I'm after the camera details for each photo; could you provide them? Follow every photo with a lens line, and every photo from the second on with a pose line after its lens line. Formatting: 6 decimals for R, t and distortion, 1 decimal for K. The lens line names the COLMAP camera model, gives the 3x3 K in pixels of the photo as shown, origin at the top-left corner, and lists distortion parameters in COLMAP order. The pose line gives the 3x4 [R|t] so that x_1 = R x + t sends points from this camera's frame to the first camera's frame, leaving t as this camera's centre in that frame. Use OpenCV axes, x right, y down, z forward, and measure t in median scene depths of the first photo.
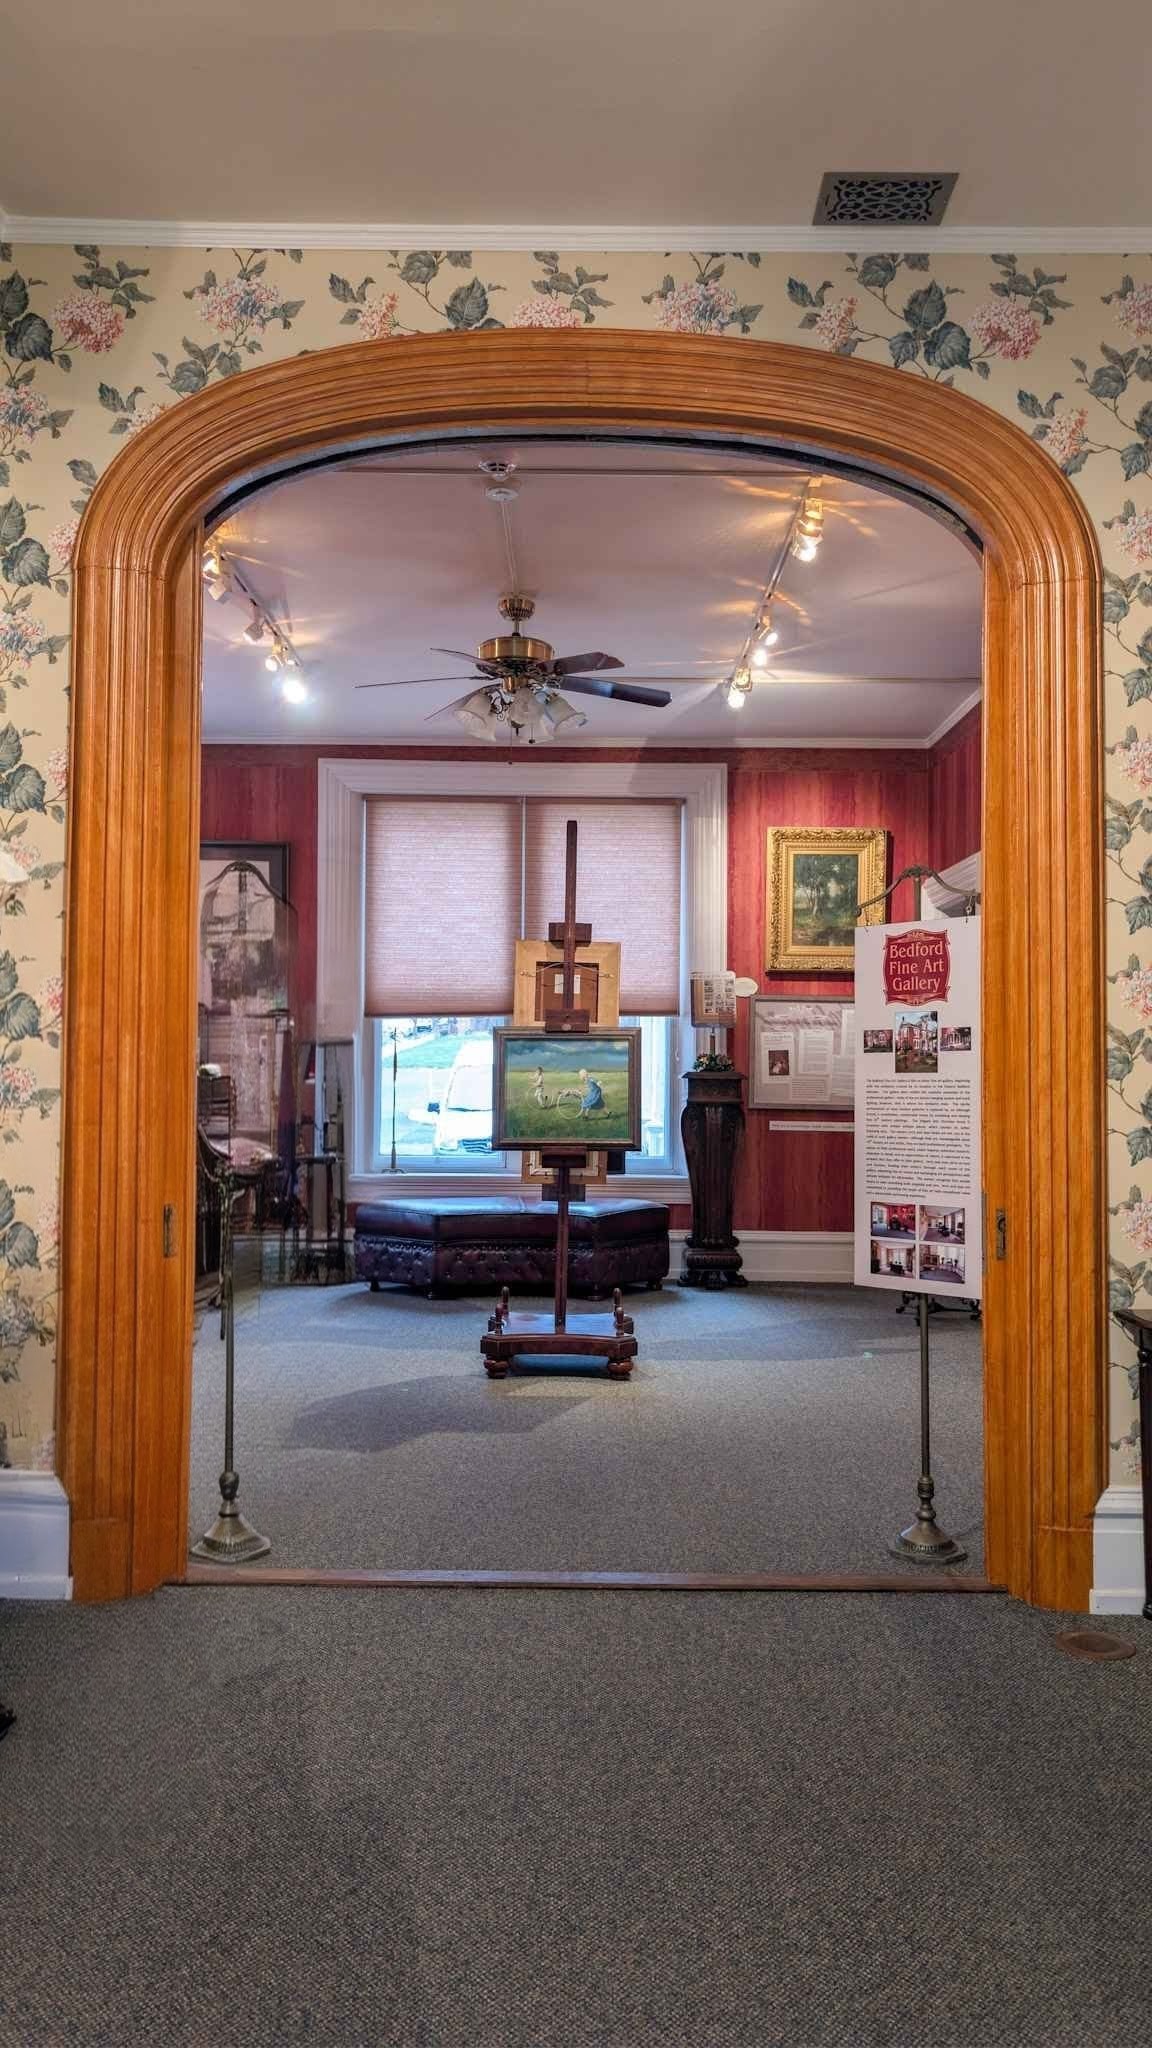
lens RADIAL K [[1484.3, 0, 576.0], [0, 1484.3, 1024.0], [0, 0, 1]] dist [0.019399, -0.003184]
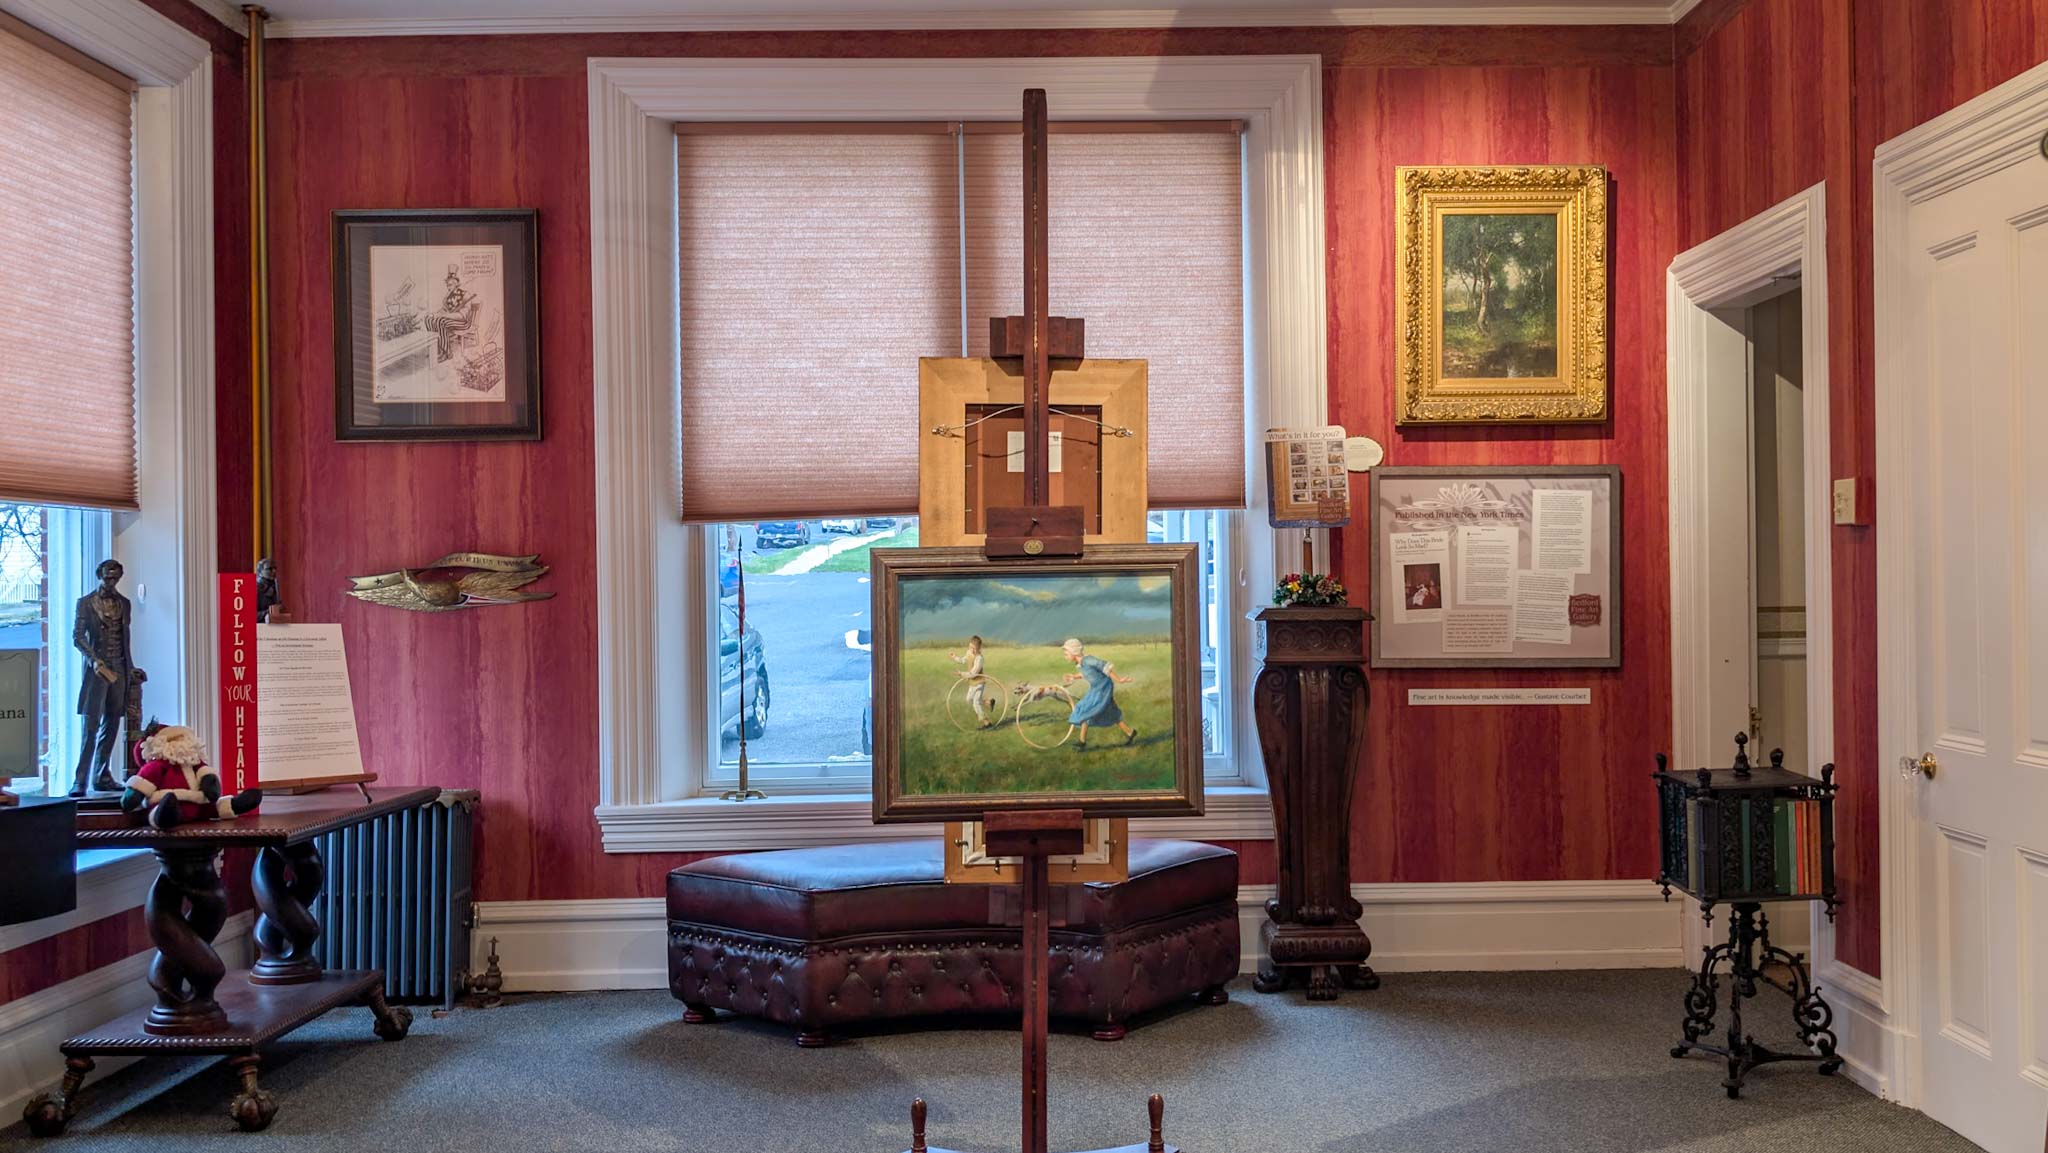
lens RADIAL K [[1869.1, 0, 1119.0], [0, 1869.1, 576.5], [0, 0, 1]] dist [0.050399, -0.001960]
pose [[0.999435, -0.023389, 0.024128, 0.003943], [0.022513, 0.999099, 0.035981, -0.005885], [-0.024948, -0.035418, 0.999061, 0.292973]]
